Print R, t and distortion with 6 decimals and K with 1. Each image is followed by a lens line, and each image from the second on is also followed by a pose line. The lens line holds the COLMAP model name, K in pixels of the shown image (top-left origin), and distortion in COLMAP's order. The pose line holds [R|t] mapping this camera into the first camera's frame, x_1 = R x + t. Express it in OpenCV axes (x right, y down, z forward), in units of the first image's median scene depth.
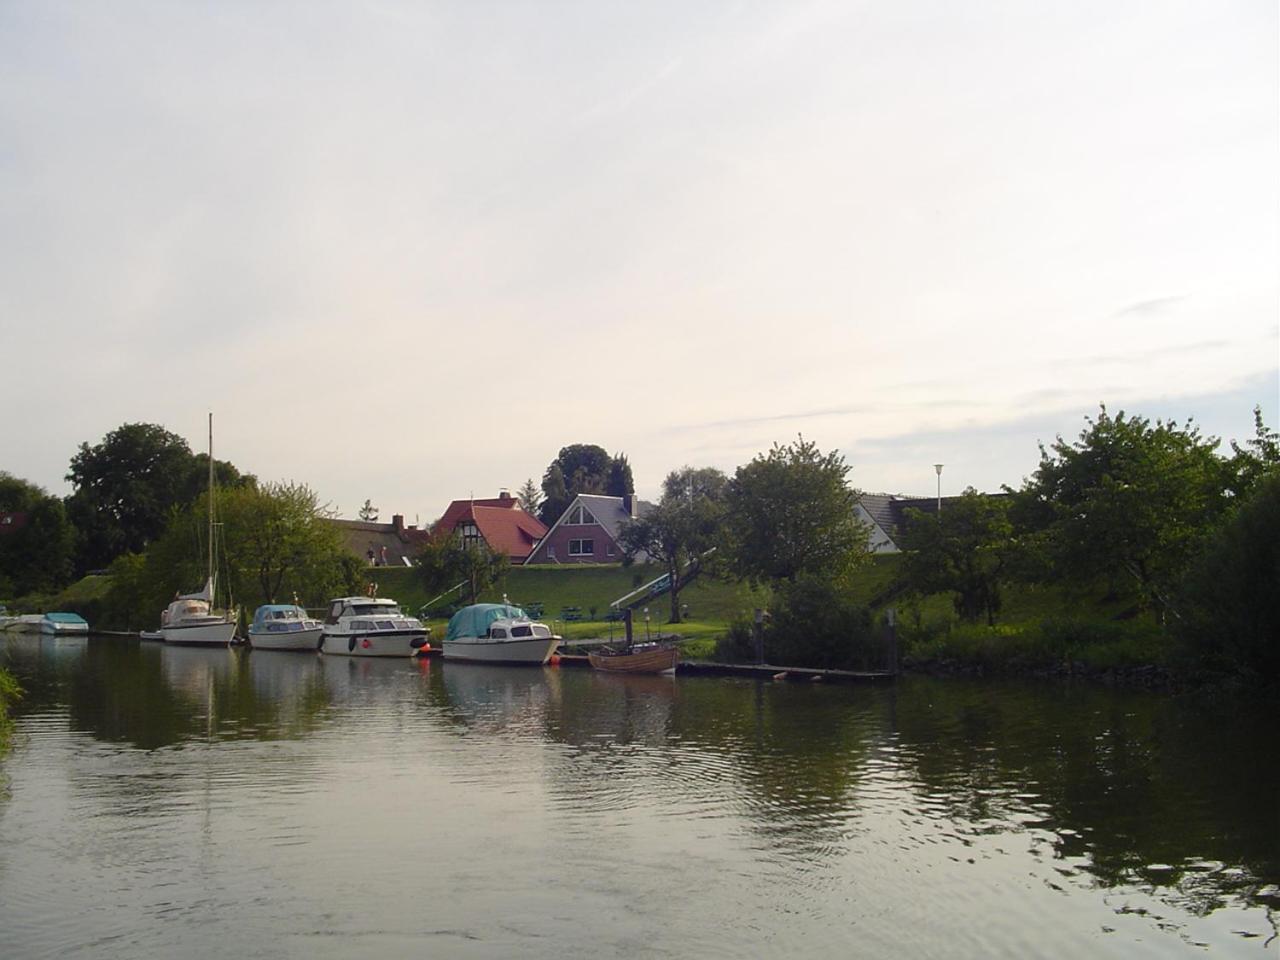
lens RADIAL K [[1521.0, 0, 640.0], [0, 1521.0, 480.0], [0, 0, 1]] dist [0.003778, -0.472561]
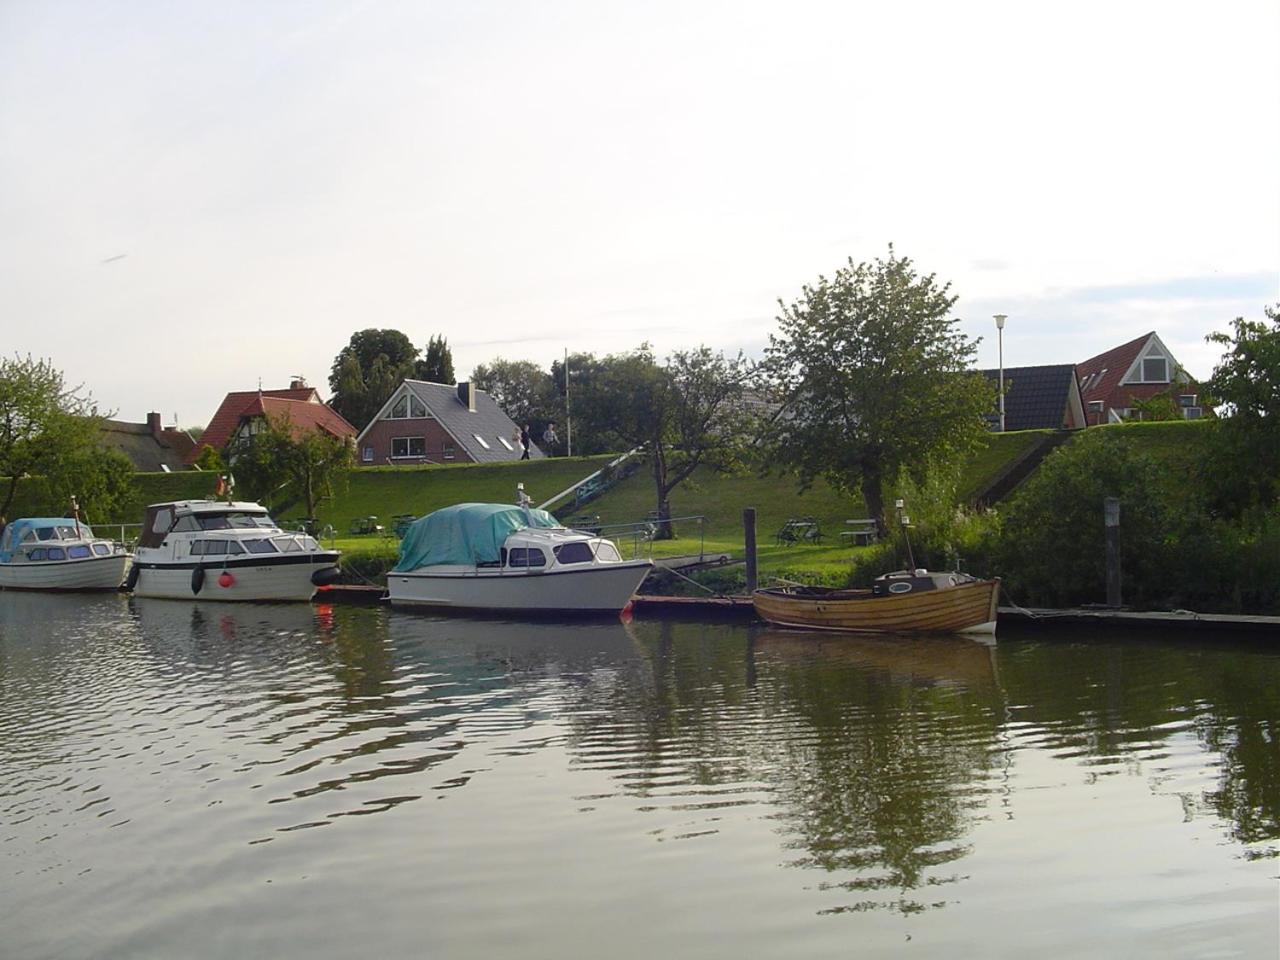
lens RADIAL K [[1521.0, 0, 640.0], [0, 1521.0, 480.0], [0, 0, 1]] dist [0.003778, -0.472561]
pose [[0.982799, -0.007190, 0.184540, -0.117069], [-0.002243, 0.998703, 0.050859, 0.036696], [-0.184667, -0.050398, 0.981508, 0.369762]]
